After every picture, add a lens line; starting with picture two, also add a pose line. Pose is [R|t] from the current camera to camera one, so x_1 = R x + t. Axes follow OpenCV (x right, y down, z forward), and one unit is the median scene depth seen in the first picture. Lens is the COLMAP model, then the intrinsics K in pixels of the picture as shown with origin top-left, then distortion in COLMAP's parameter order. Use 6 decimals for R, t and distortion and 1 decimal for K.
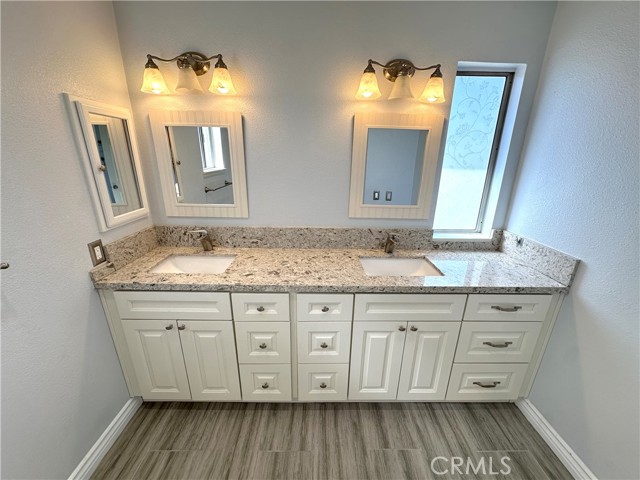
lens RADIAL K [[256.1, 0, 322.3], [0, 256.1, 239.9], [0, 0, 1]] dist [-0.001886, 0.000677]
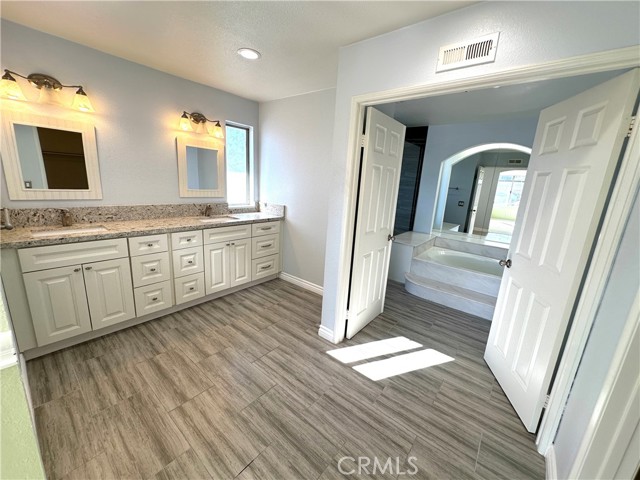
lens RADIAL K [[256.1, 0, 318.2], [0, 256.1, 237.6], [0, 0, 1]] dist [-0.001886, 0.000677]
pose [[0.649706, -0.143614, 0.746497, -0.687905], [0.189301, 0.981623, 0.024092, 0.347465], [-0.736239, 0.125660, 0.664953, -0.843591]]
